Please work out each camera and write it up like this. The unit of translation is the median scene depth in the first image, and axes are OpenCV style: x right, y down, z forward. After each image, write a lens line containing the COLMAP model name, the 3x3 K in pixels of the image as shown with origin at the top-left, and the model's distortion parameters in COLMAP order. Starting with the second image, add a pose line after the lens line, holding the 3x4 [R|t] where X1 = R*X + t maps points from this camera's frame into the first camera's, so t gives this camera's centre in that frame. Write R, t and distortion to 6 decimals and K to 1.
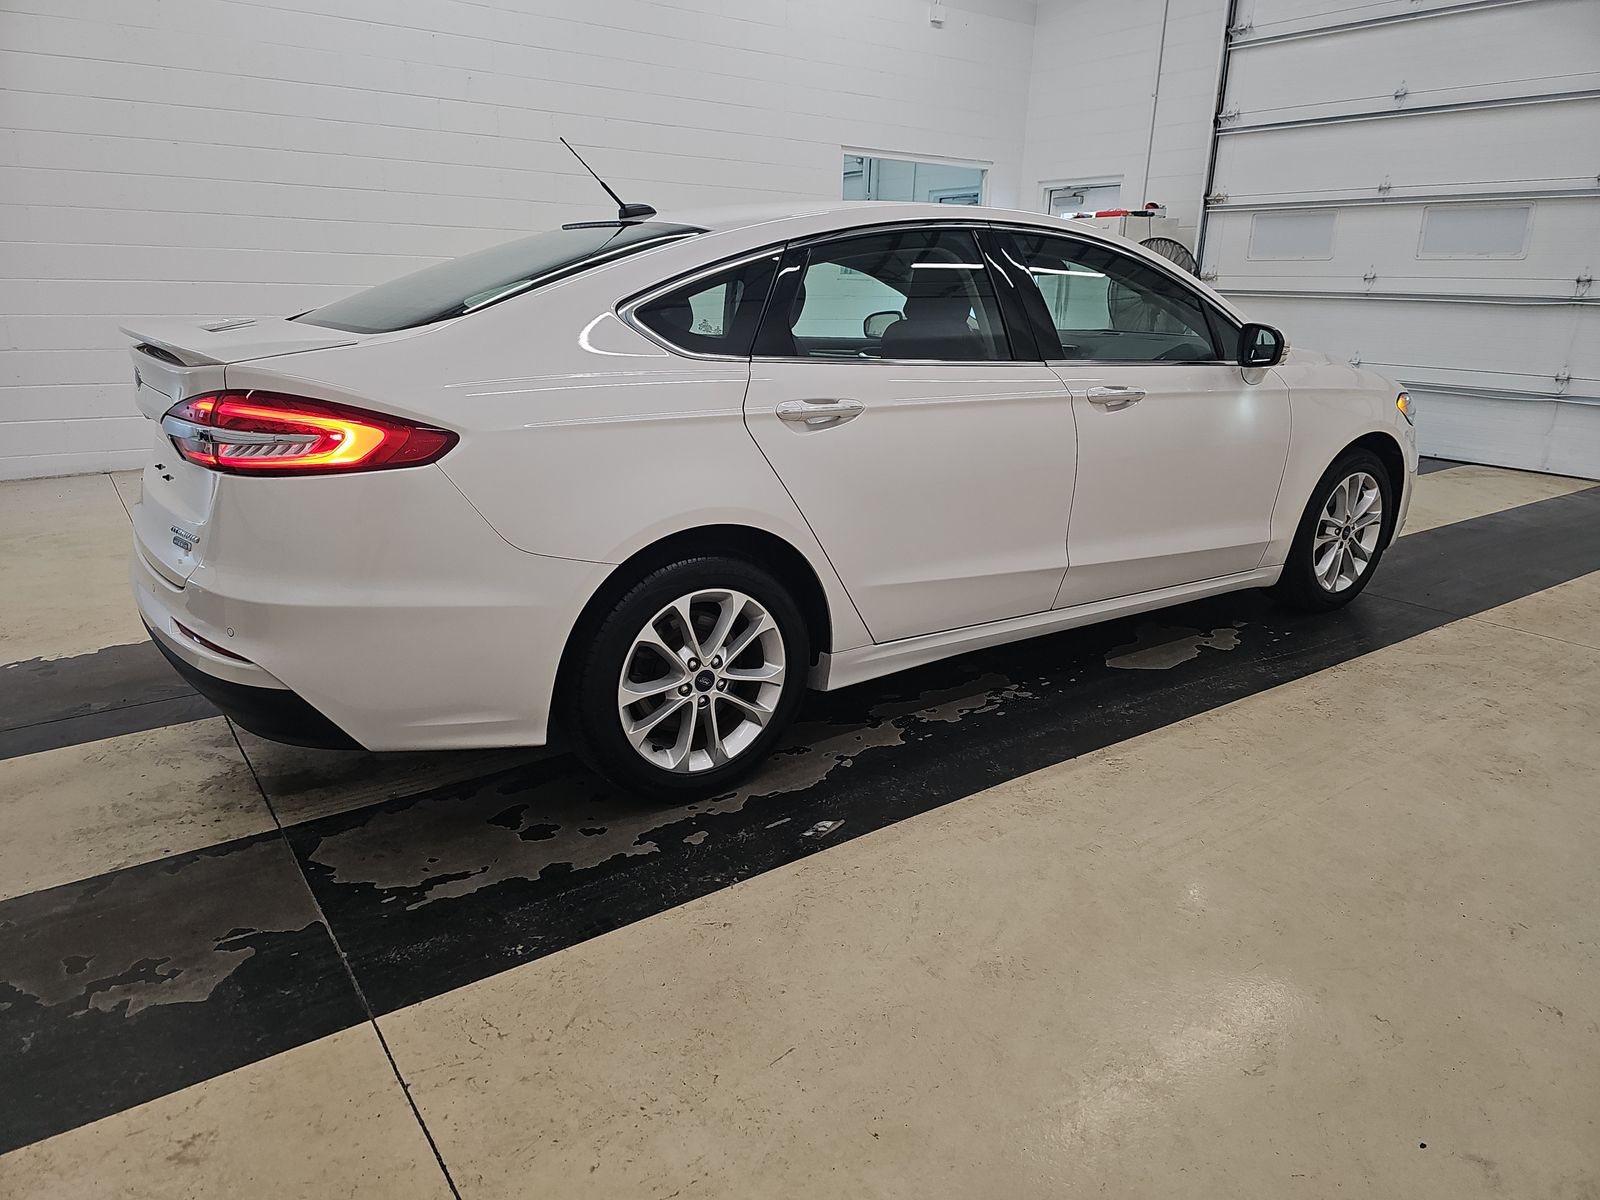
lens RADIAL K [[1052.4, 0, 793.6], [0, 1052.4, 603.9], [0, 0, 1]] dist [0.052810, -0.056320]
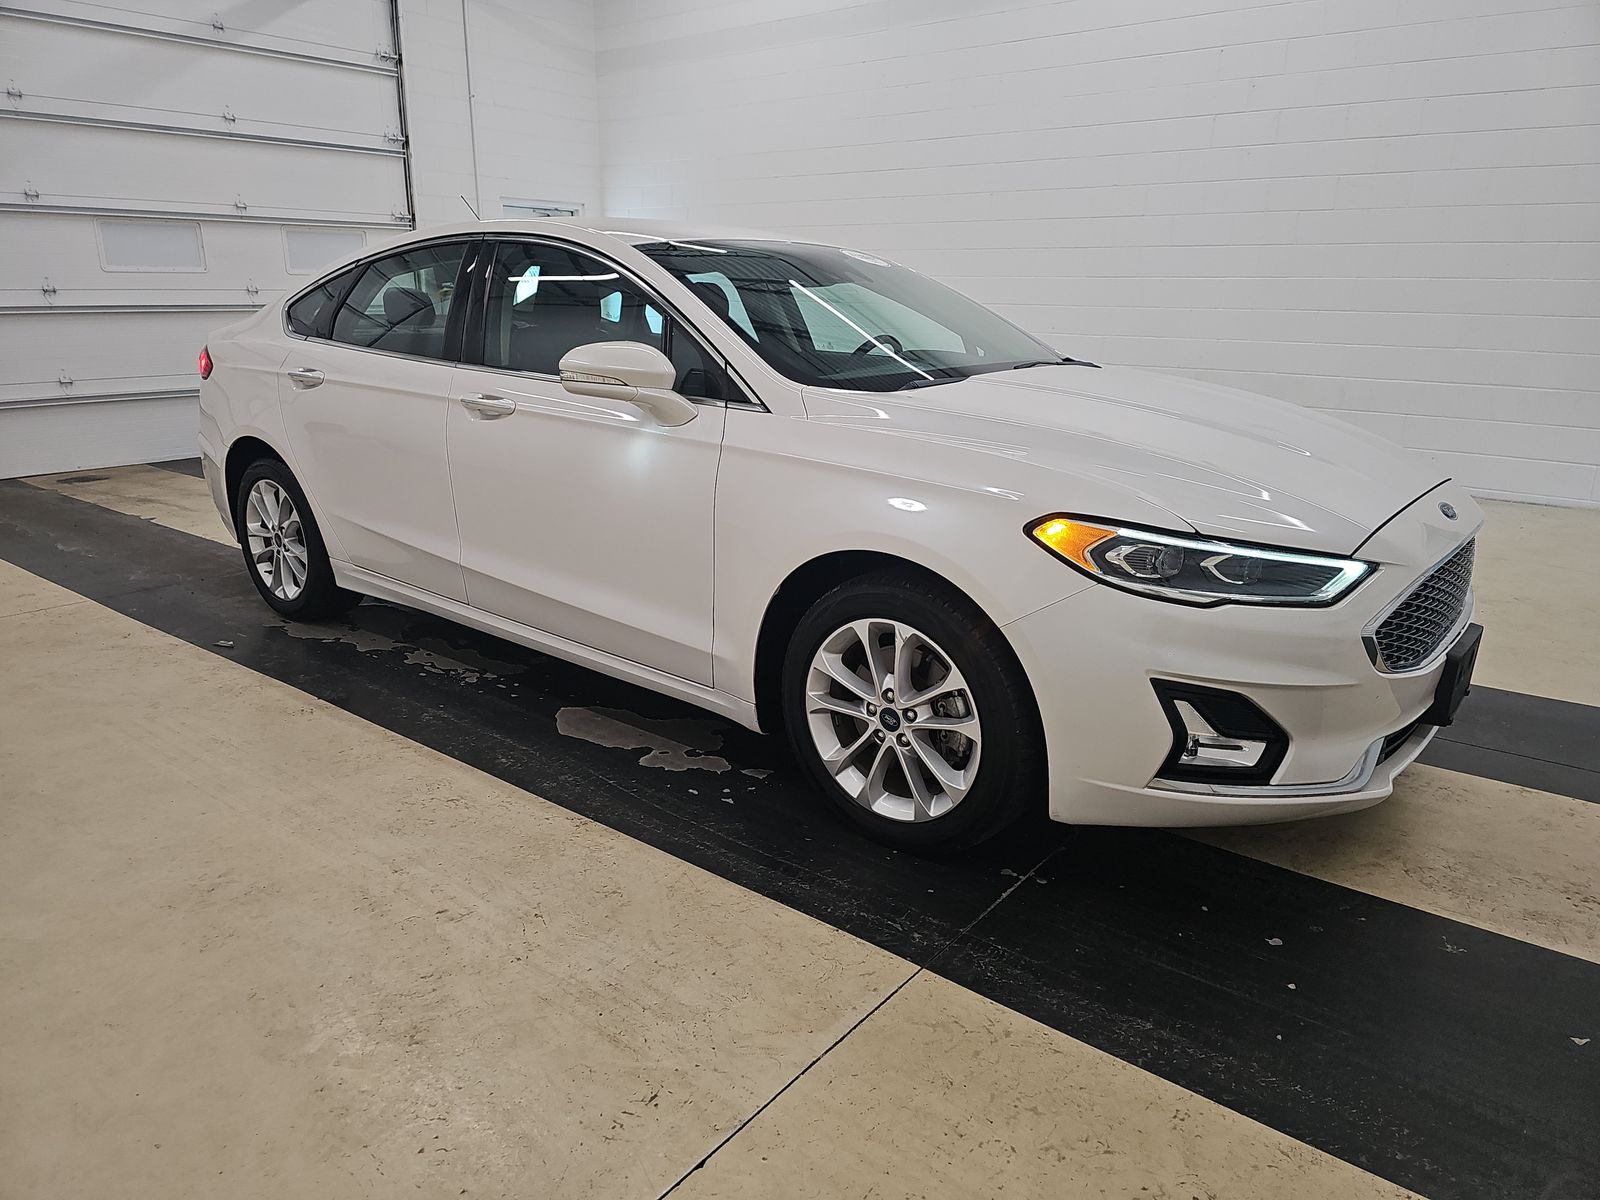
lens RADIAL K [[1052.4, 0, 793.6], [0, 1052.4, 603.9], [0, 0, 1]] dist [0.052810, -0.056320]
pose [[0.277887, 0.257902, -0.925346, 1.409546], [-0.283704, 0.942351, 0.177443, -0.293981], [0.917764, 0.213215, 0.335035, 1.034708]]
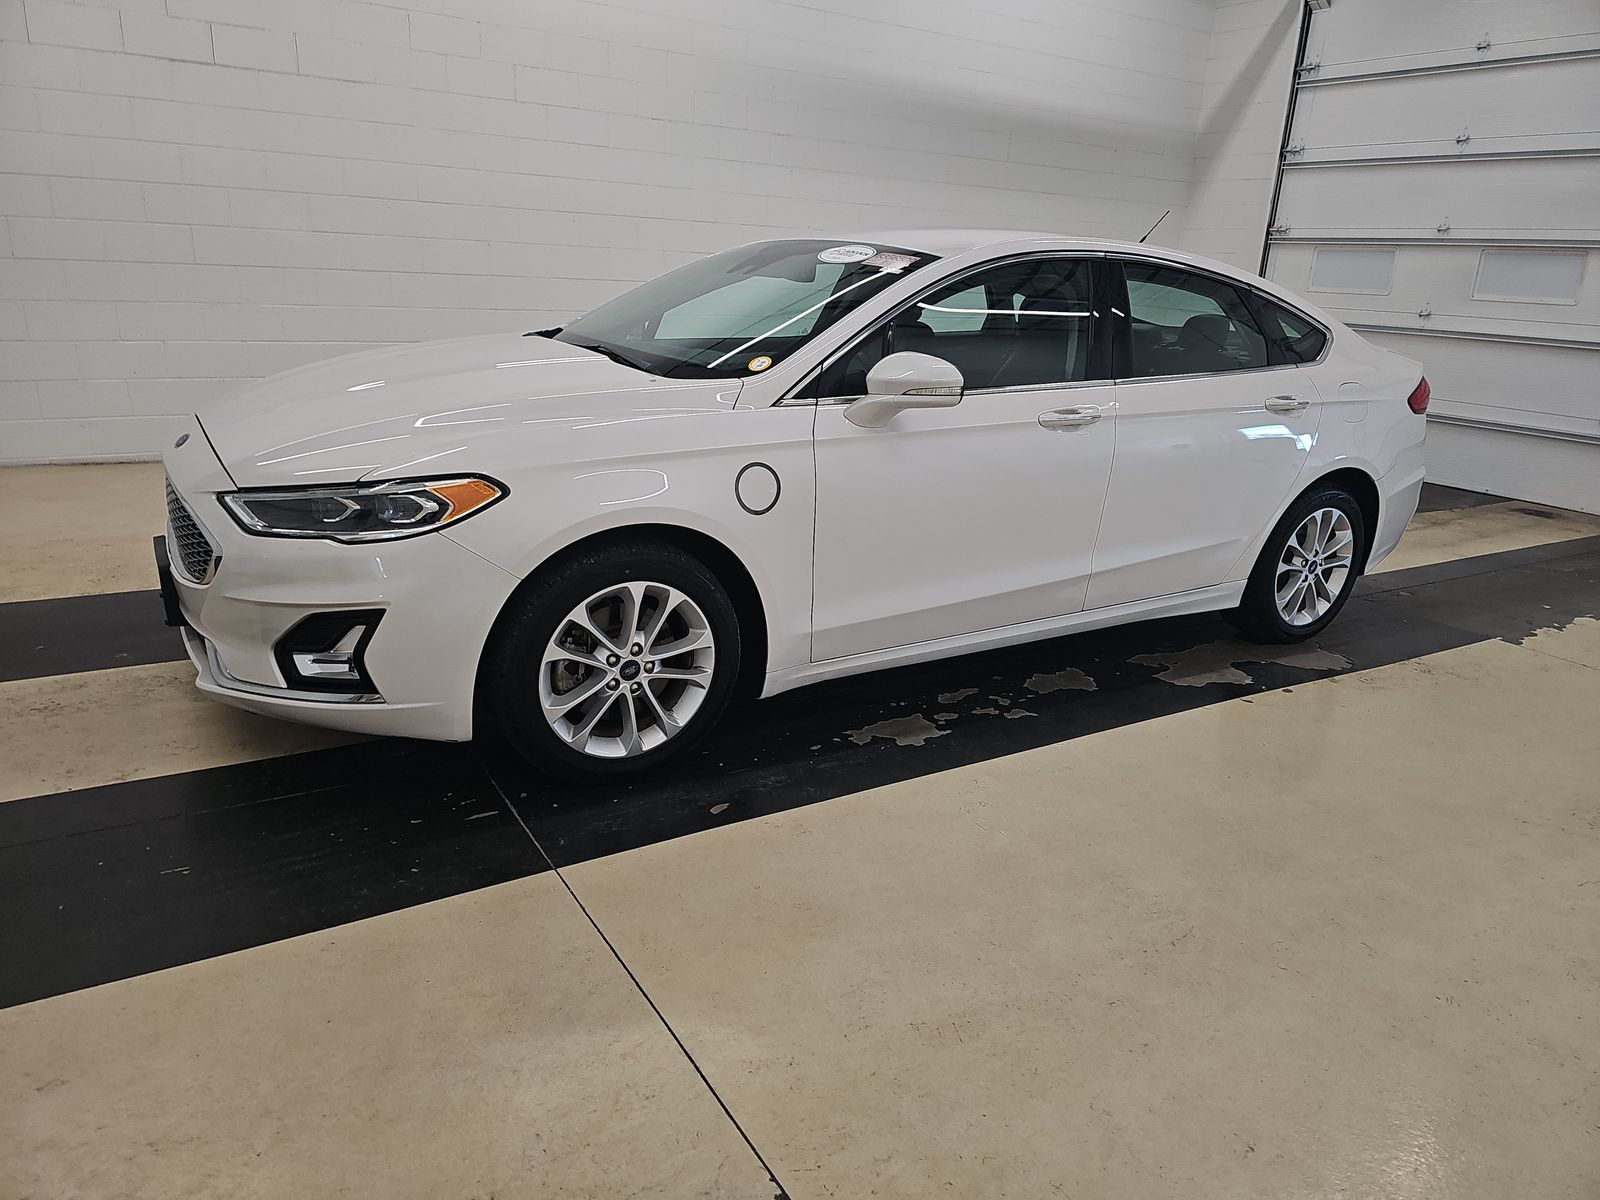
lens RADIAL K [[1052.4, 0, 793.6], [0, 1052.4, 603.9], [0, 0, 1]] dist [0.052810, -0.056320]
pose [[-0.996334, -0.082317, 0.023282, 0.227970], [-0.054317, 0.818995, 0.571224, -0.799275], [-0.066089, 0.567865, -0.820464, 2.541862]]
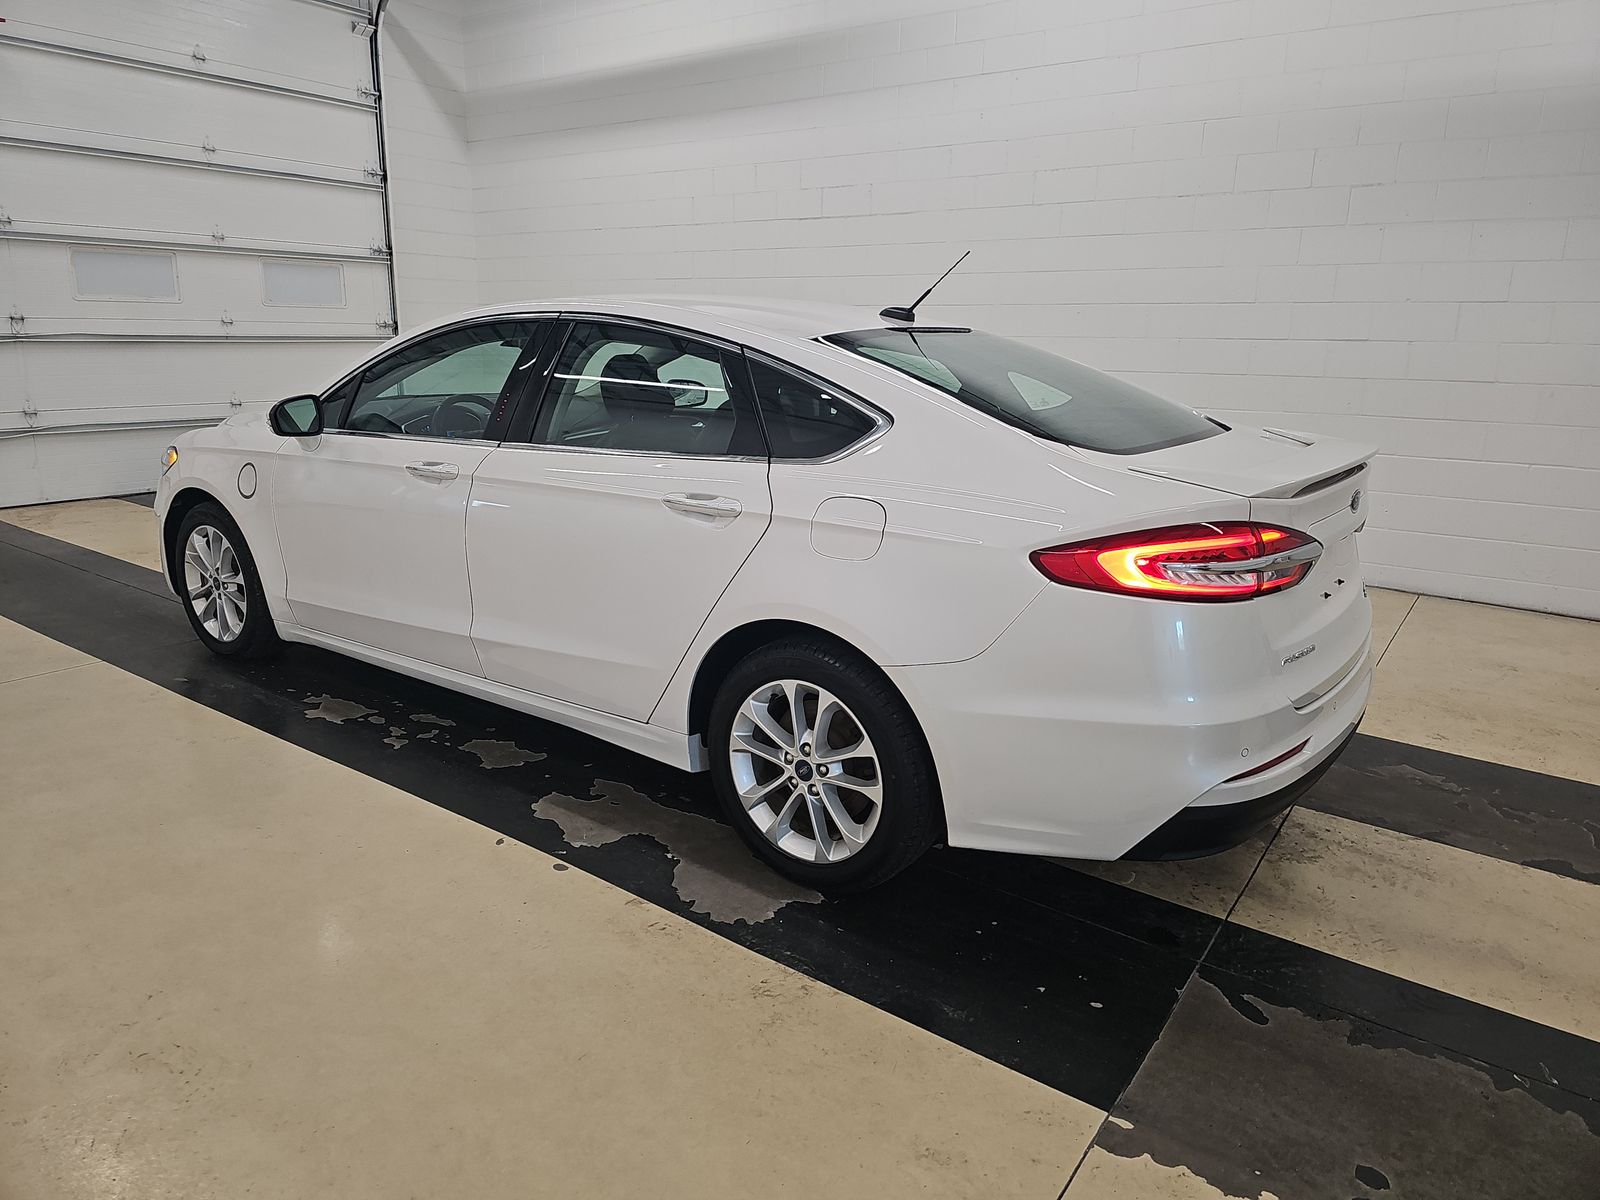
lens RADIAL K [[1052.4, 0, 793.6], [0, 1052.4, 603.9], [0, 0, 1]] dist [0.052810, -0.056320]
pose [[-0.332365, -0.260417, 0.906486, -1.175186], [0.250235, 0.902331, 0.350973, -0.522784], [-0.909349, 0.343486, -0.234738, 1.498855]]
